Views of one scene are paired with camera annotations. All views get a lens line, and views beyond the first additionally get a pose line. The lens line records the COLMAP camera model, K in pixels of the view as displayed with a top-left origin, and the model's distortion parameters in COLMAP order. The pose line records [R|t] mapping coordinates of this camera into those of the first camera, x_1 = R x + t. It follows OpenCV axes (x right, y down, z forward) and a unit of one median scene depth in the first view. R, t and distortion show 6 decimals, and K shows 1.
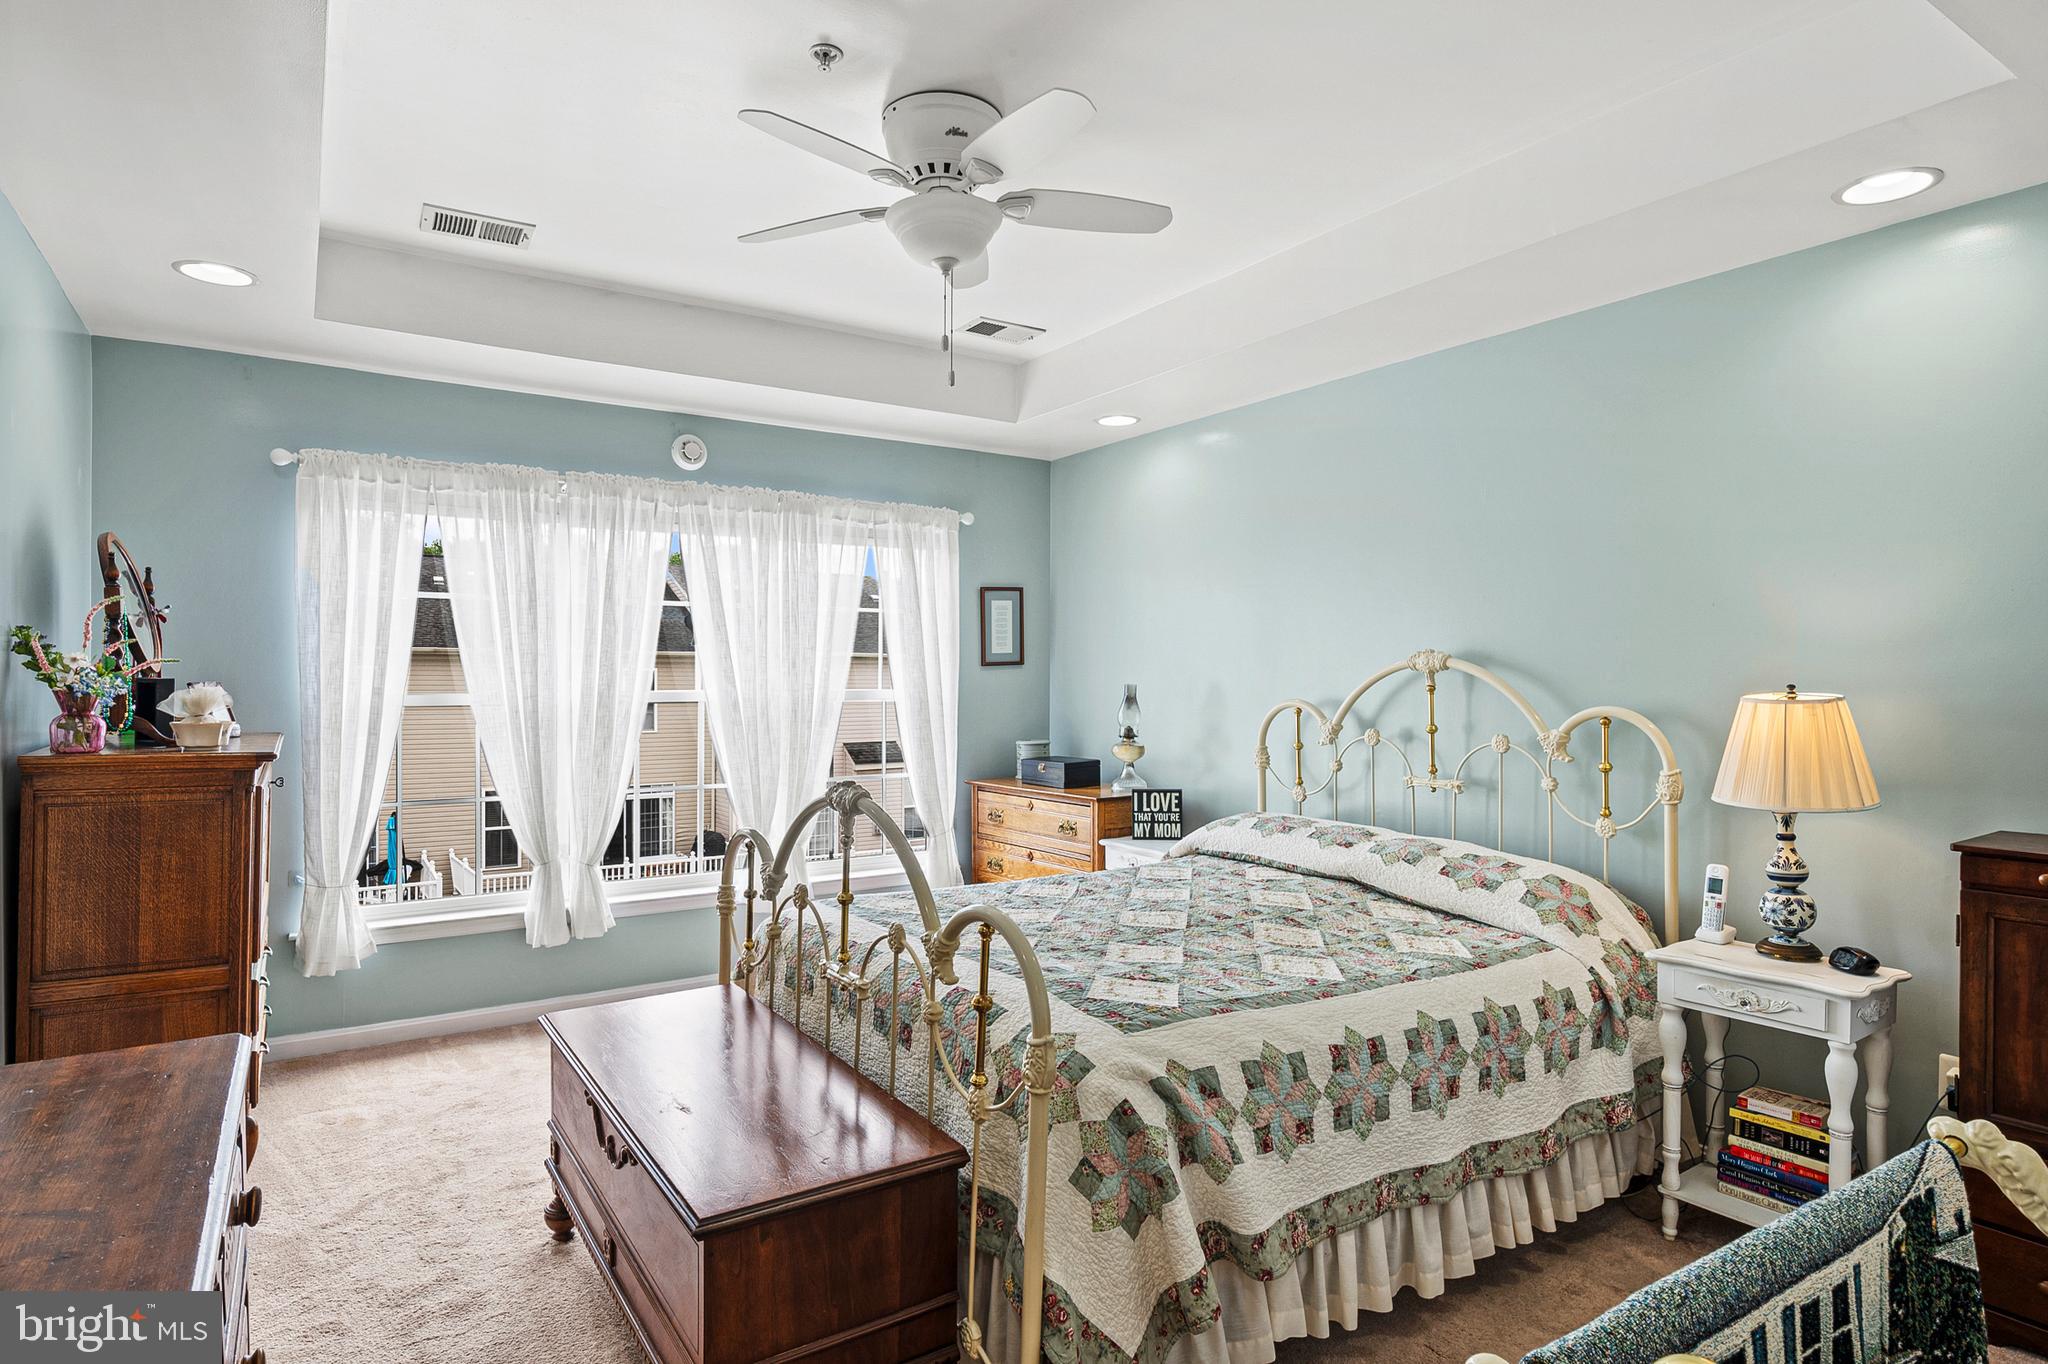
lens RADIAL K [[1122.5, 0, 1027.1], [0, 1122.5, 673.6], [0, 0, 1]] dist [-0.002319, -0.004824]
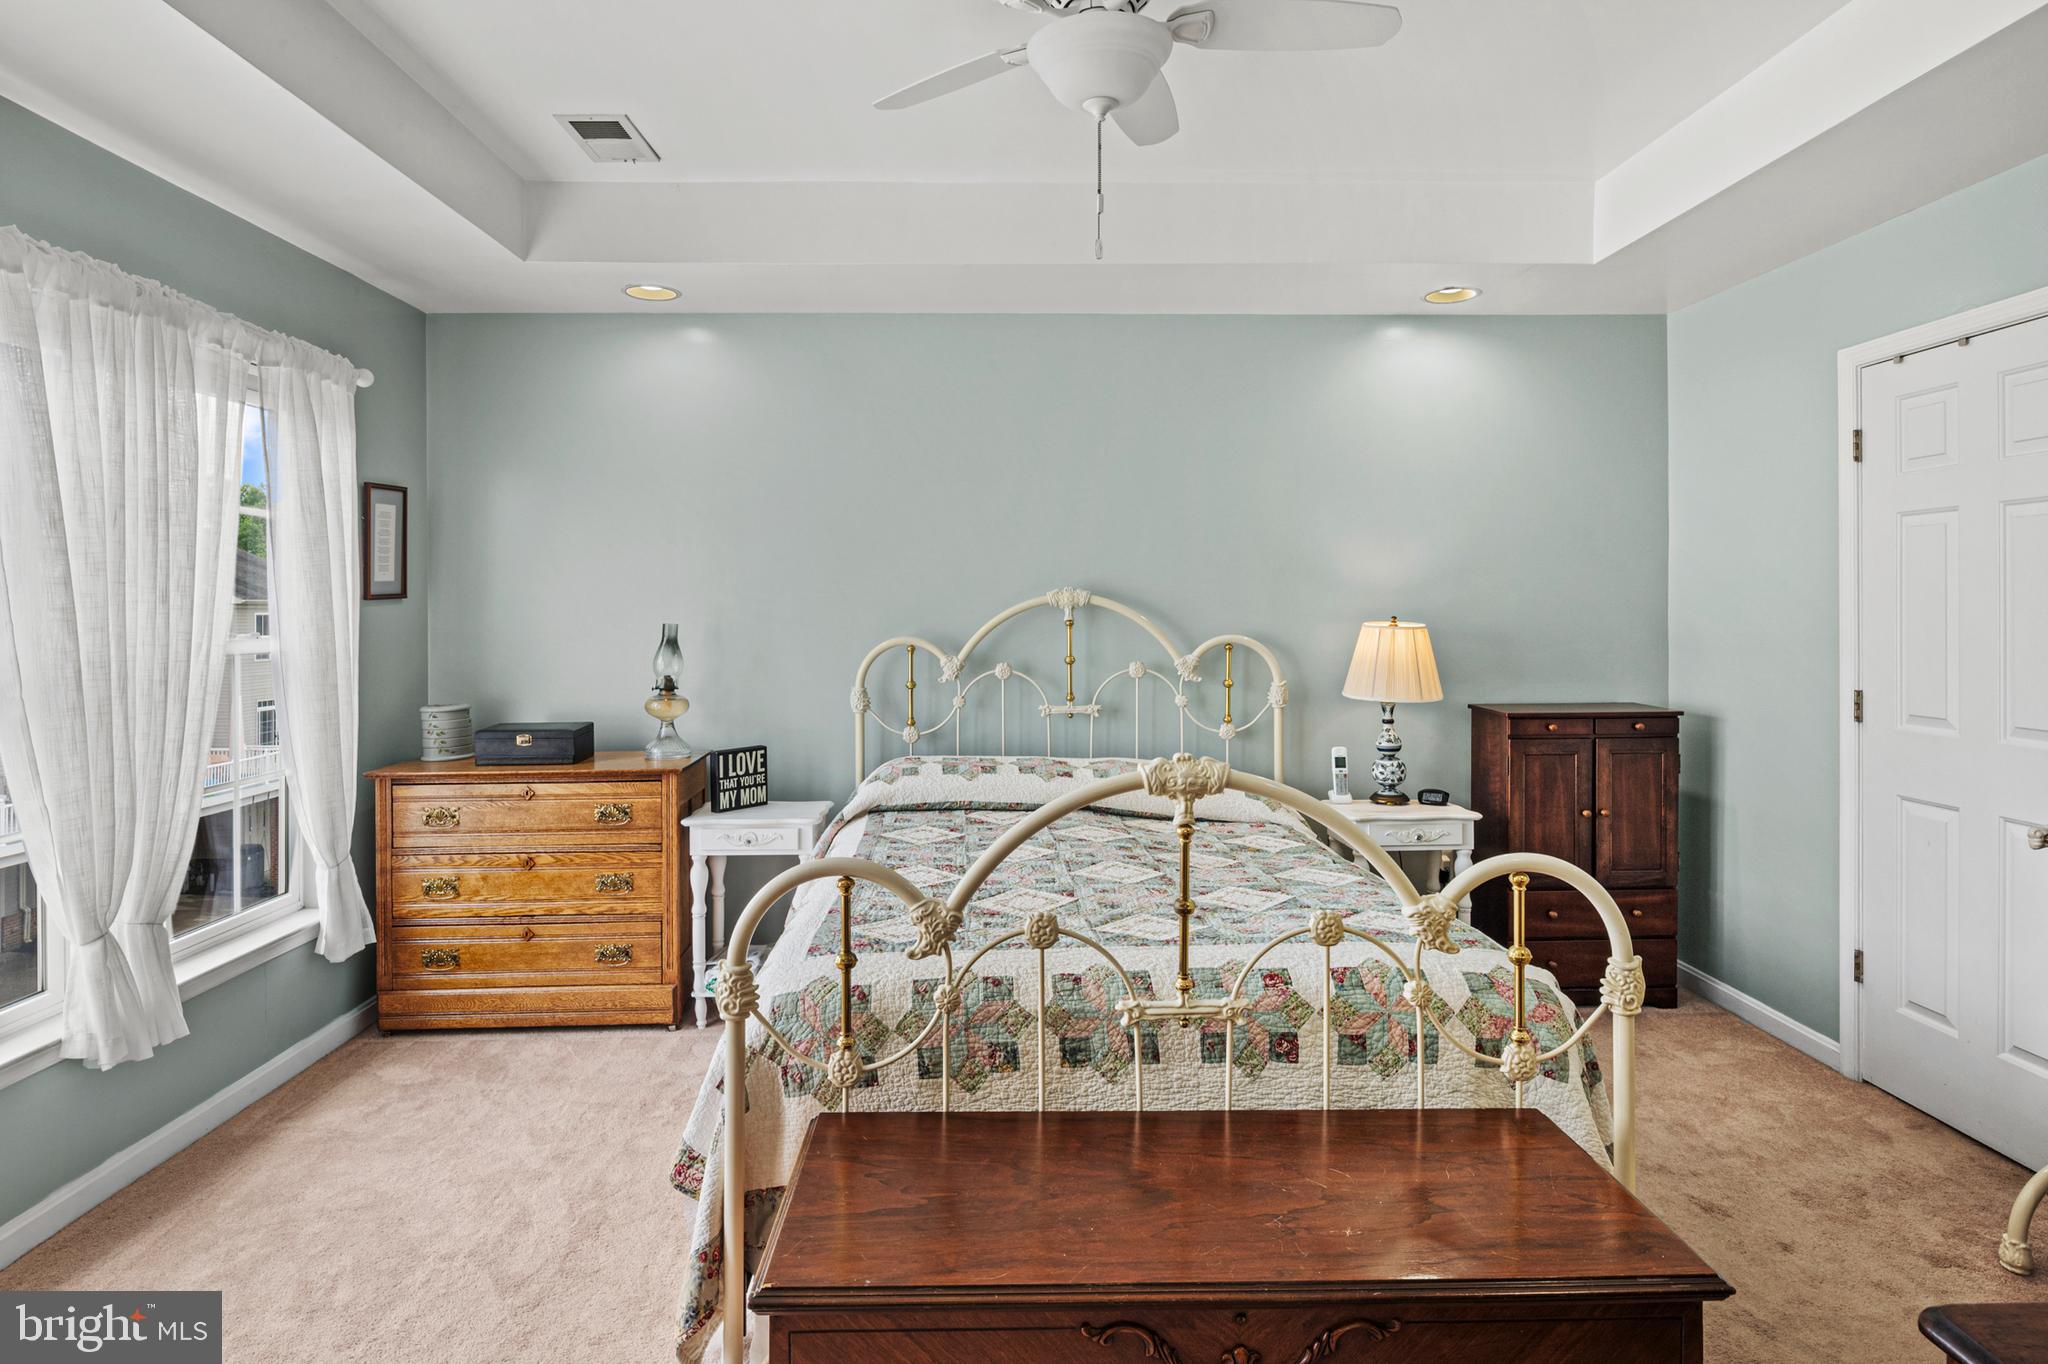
lens RADIAL K [[1122.5, 0, 1035.2], [0, 1122.5, 603.5], [0, 0, 1]] dist [-0.002319, -0.004824]
pose [[0.530177, -0.000787, 0.847886, -0.478516], [0.002198, 0.999997, -0.000446, -0.004305], [-0.847884, 0.002100, 0.530178, 0.369879]]
